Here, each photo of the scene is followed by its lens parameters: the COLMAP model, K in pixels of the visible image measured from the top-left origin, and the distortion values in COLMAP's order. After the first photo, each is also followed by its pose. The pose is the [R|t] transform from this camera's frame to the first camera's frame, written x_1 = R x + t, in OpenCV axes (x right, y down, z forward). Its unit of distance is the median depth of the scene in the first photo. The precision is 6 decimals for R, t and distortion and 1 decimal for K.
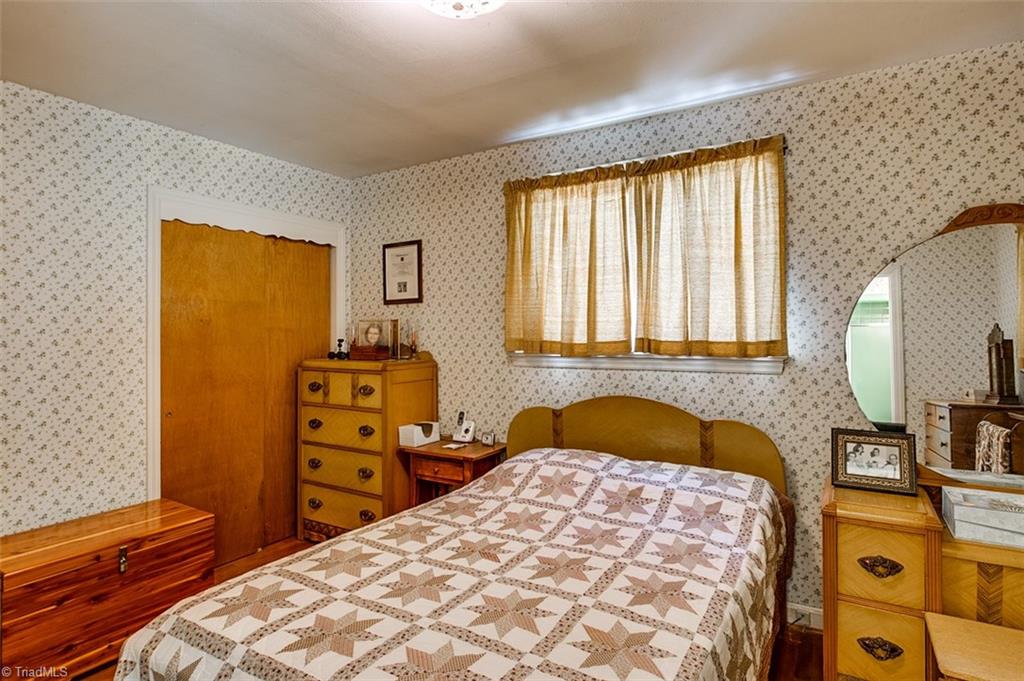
lens RADIAL K [[567.6, 0, 508.2], [0, 567.6, 331.0], [0, 0, 1]] dist [0.007724, 0.001765]
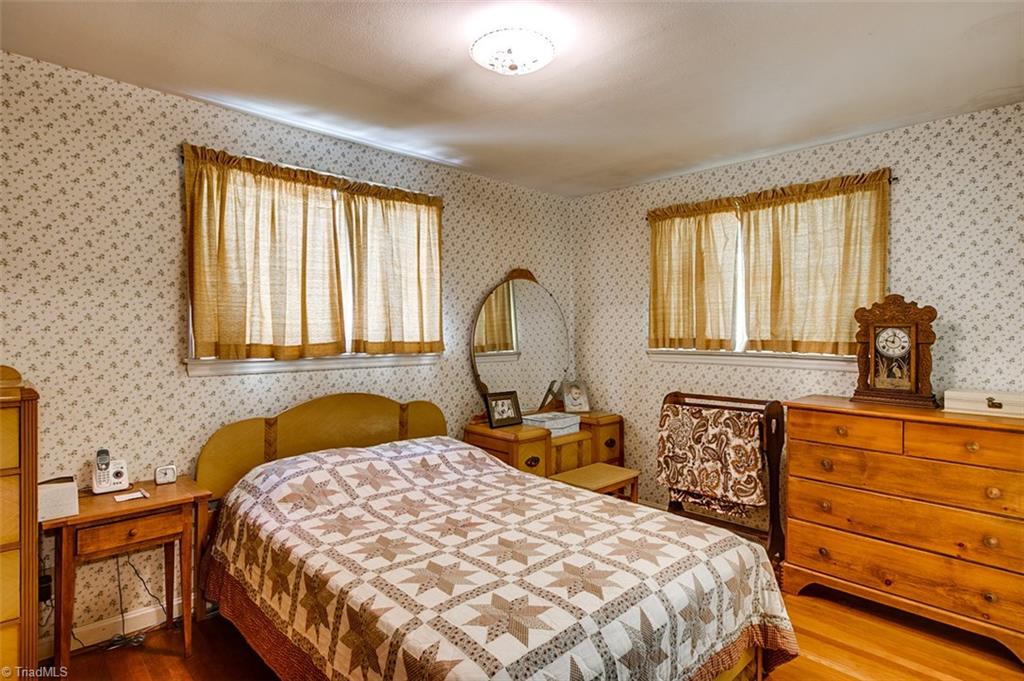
lens RADIAL K [[567.6, 0, 509.2], [0, 567.6, 341.4], [0, 0, 1]] dist [0.007724, 0.001765]
pose [[0.237226, -0.010848, 0.971394, -0.756666], [-0.002360, 0.999928, 0.011744, 0.001539], [-0.971452, -0.005079, 0.237184, 0.424419]]
